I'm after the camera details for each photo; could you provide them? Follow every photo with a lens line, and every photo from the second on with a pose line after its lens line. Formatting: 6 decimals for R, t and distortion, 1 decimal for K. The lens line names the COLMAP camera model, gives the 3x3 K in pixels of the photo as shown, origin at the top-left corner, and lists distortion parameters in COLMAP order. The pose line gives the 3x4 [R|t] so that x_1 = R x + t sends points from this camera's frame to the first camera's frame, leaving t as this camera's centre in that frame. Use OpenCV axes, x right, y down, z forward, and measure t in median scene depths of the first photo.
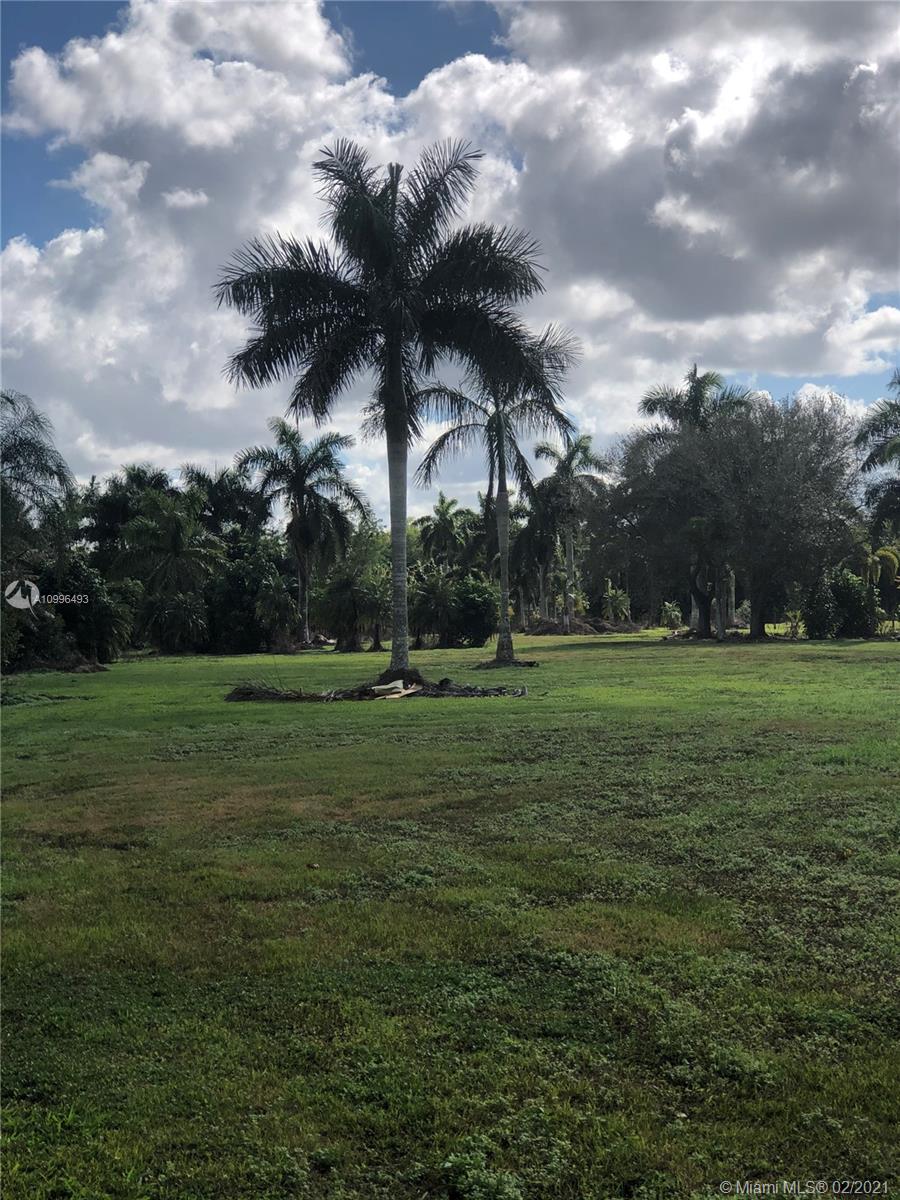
lens RADIAL K [[1967.6, 0, 484.9], [0, 1967.6, 649.5], [0, 0, 1]] dist [0.062785, 0.000000]
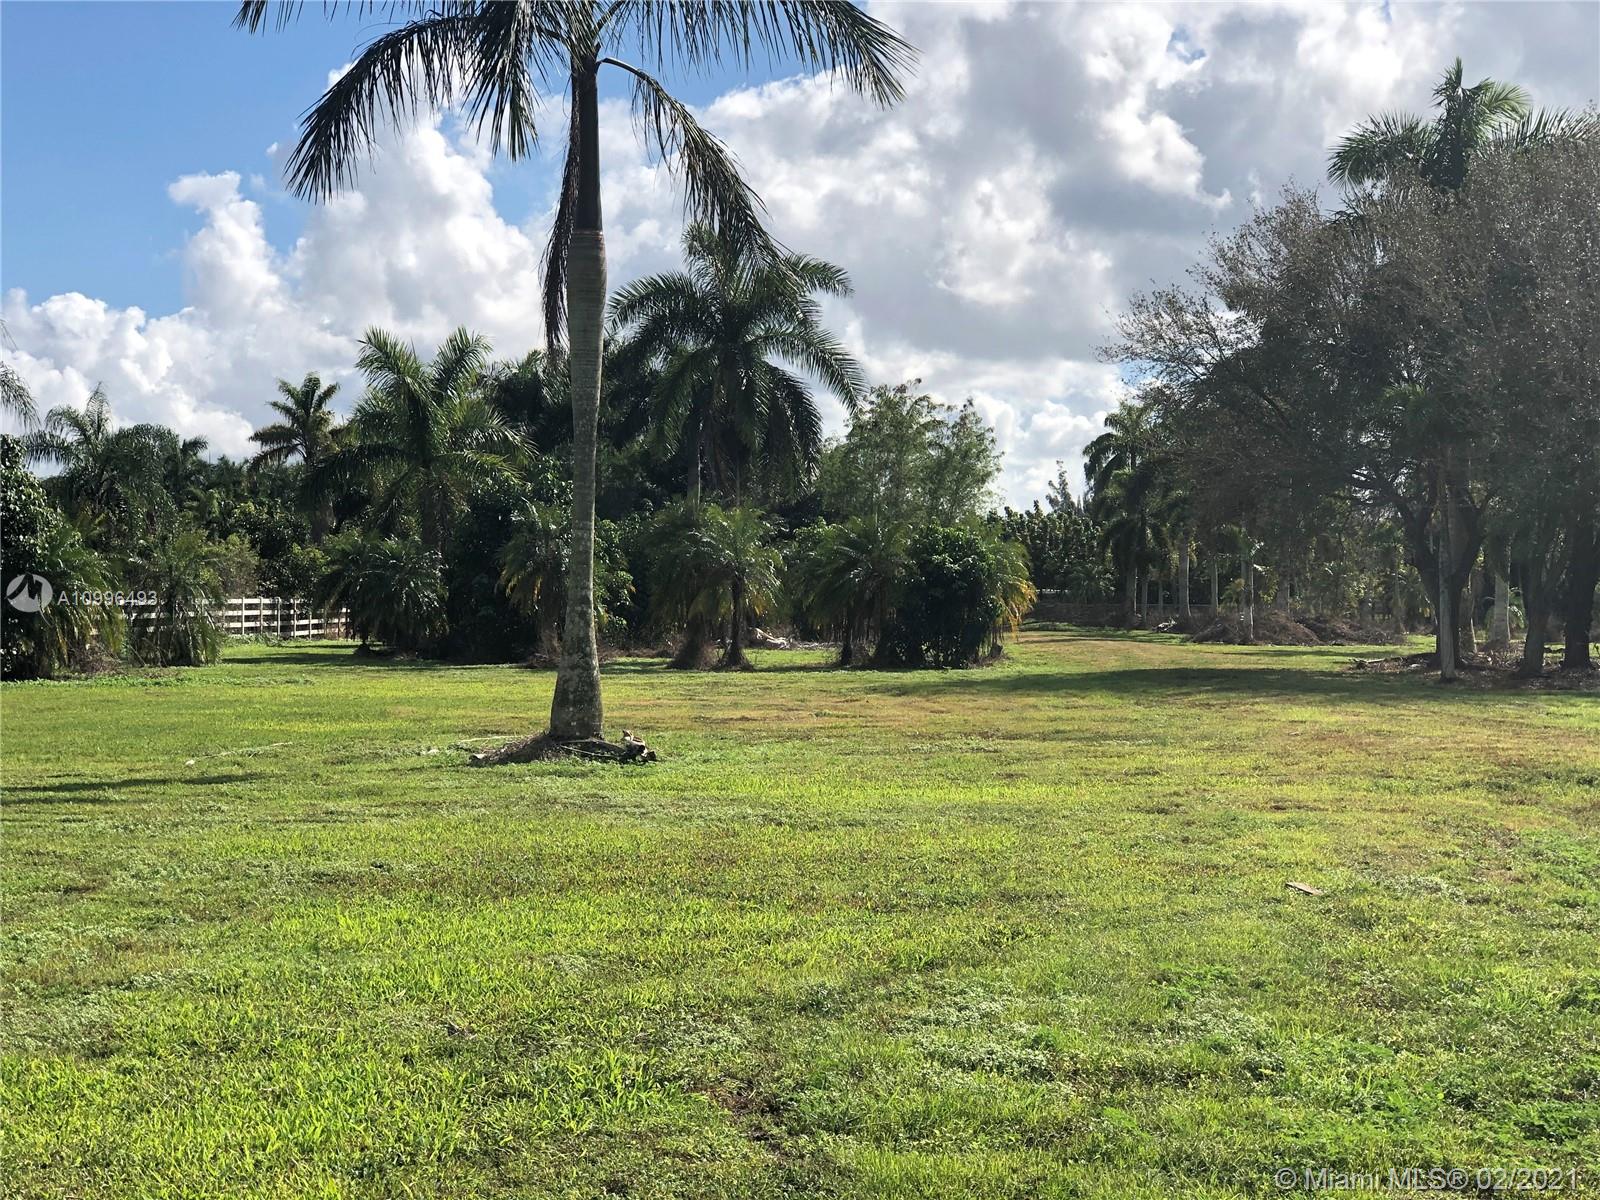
lens RADIAL K [[2623.4, 0, 849.6], [0, 2623.4, 551.5], [0, 0, 1]] dist [0.062785, 0.000000]
pose [[0.978972, 0.028068, -0.202054, 0.140176], [-0.035061, 0.998901, -0.031109, -0.013061], [0.200959, 0.037539, 0.978880, 0.564443]]
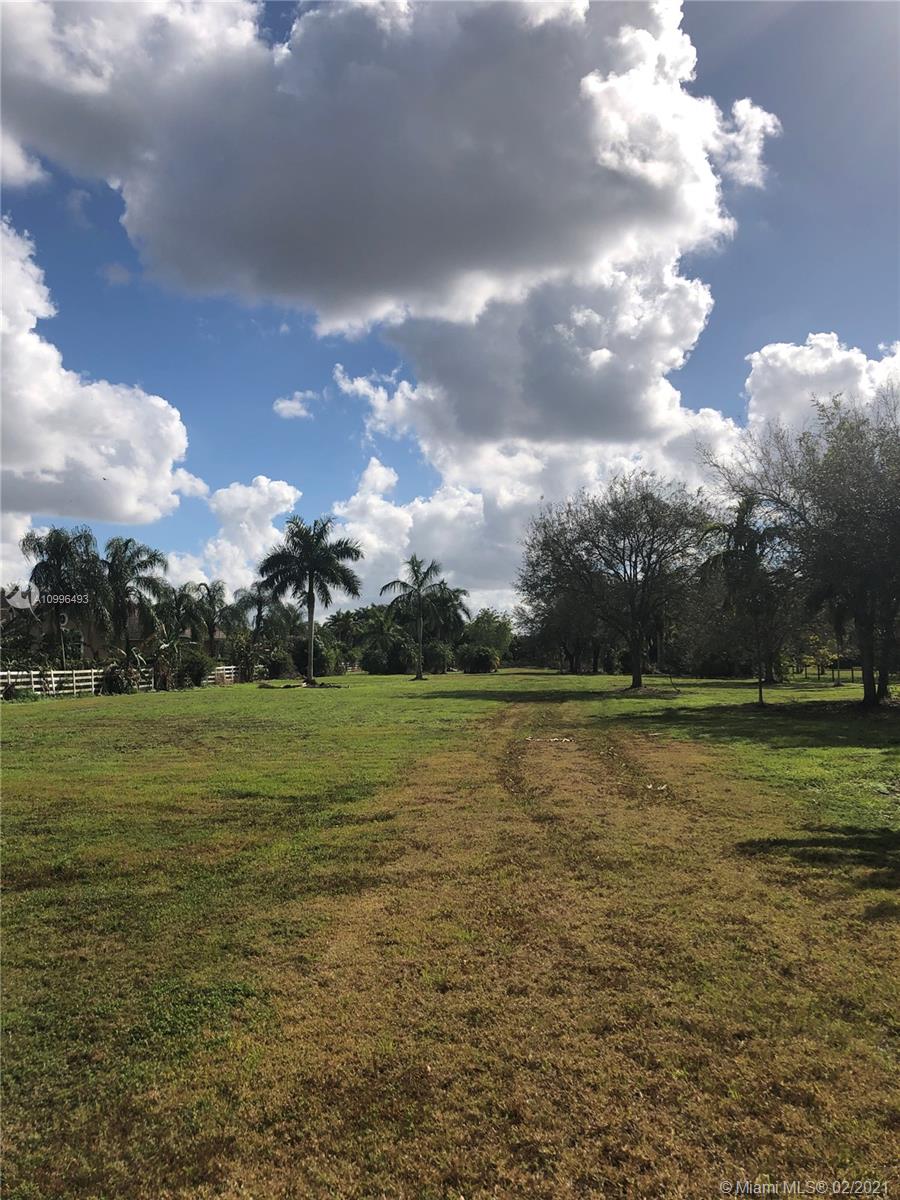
lens RADIAL K [[977.4, 0, 467.8], [0, 977.4, 593.8], [0, 0, 1]] dist [0.059887, -0.055633]
pose [[0.971711, -0.001277, -0.236171, 0.397193], [-0.018145, 0.996626, -0.080044, -0.003732], [0.235476, 0.082065, 0.968409, -0.332785]]
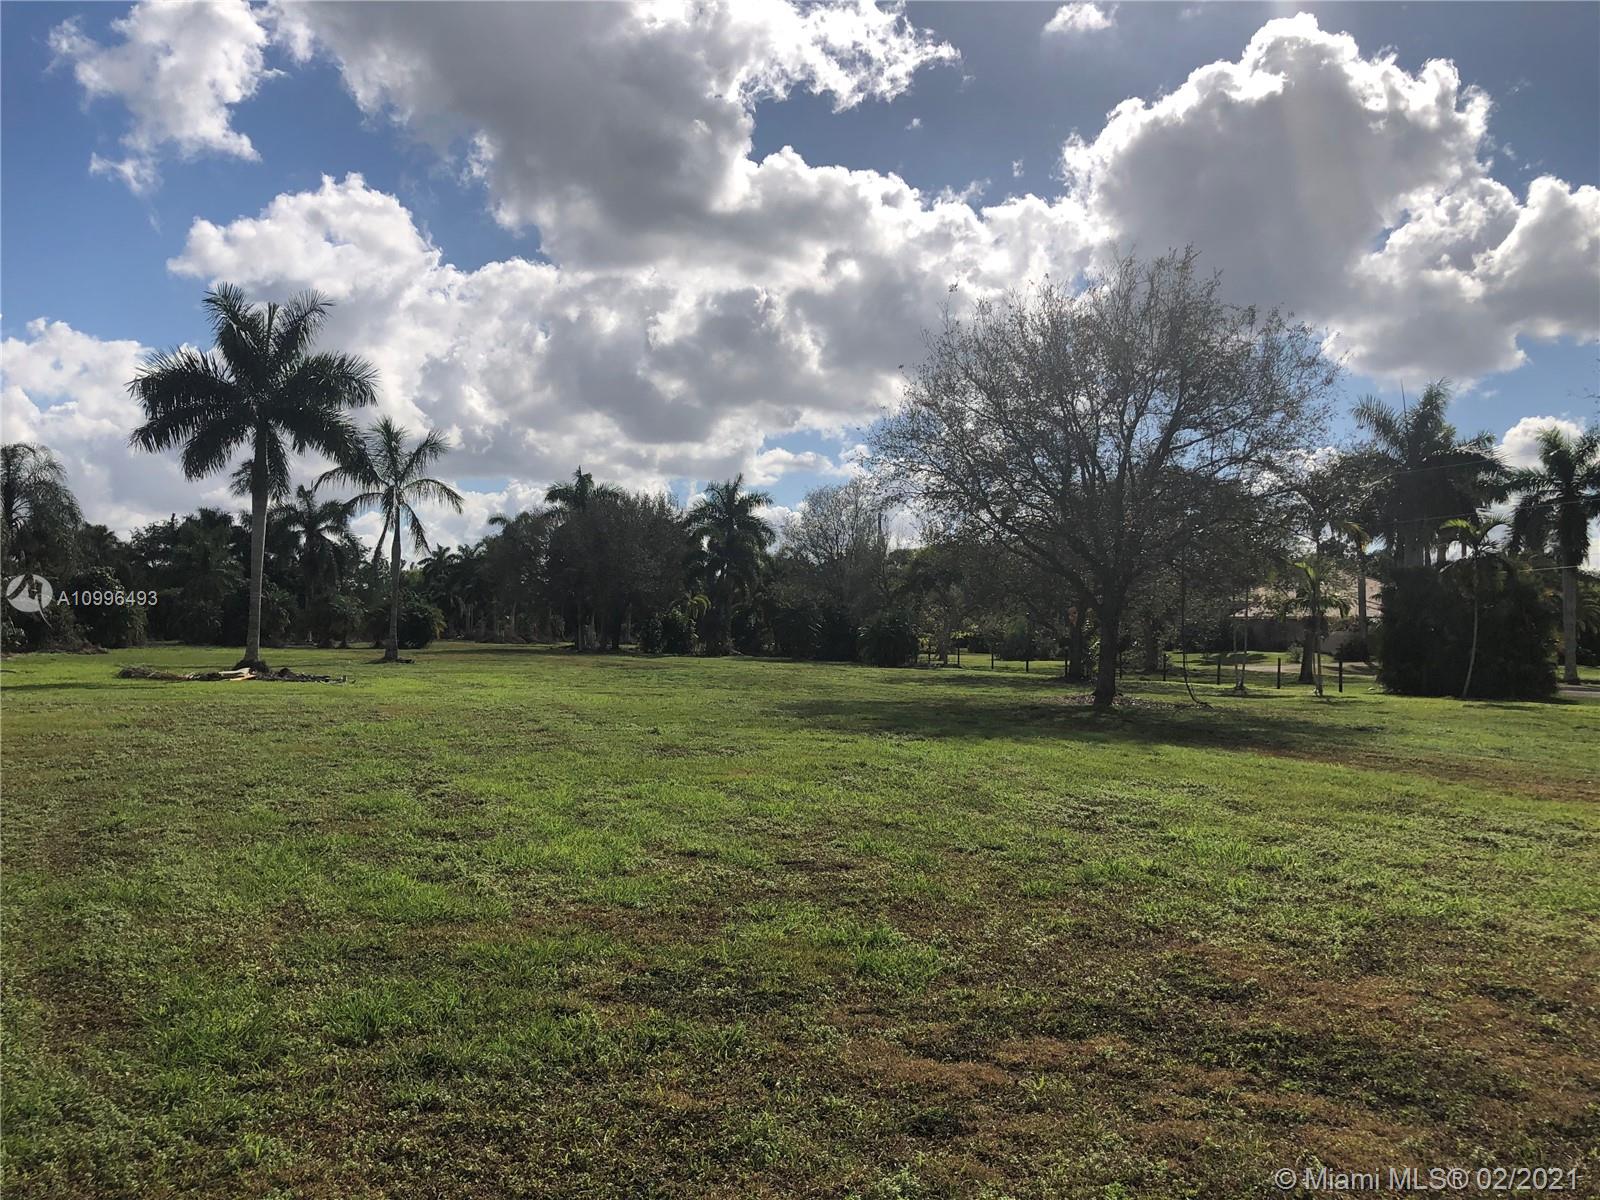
lens RADIAL K [[1303.2, 0, 806.4], [0, 1303.2, 574.4], [0, 0, 1]] dist [0.059887, -0.055633]
pose [[0.975111, 0.057450, 0.214145, 0.094972], [-0.043429, 0.996628, -0.069618, -0.001908], [-0.217423, 0.058585, 0.974318, -0.002525]]
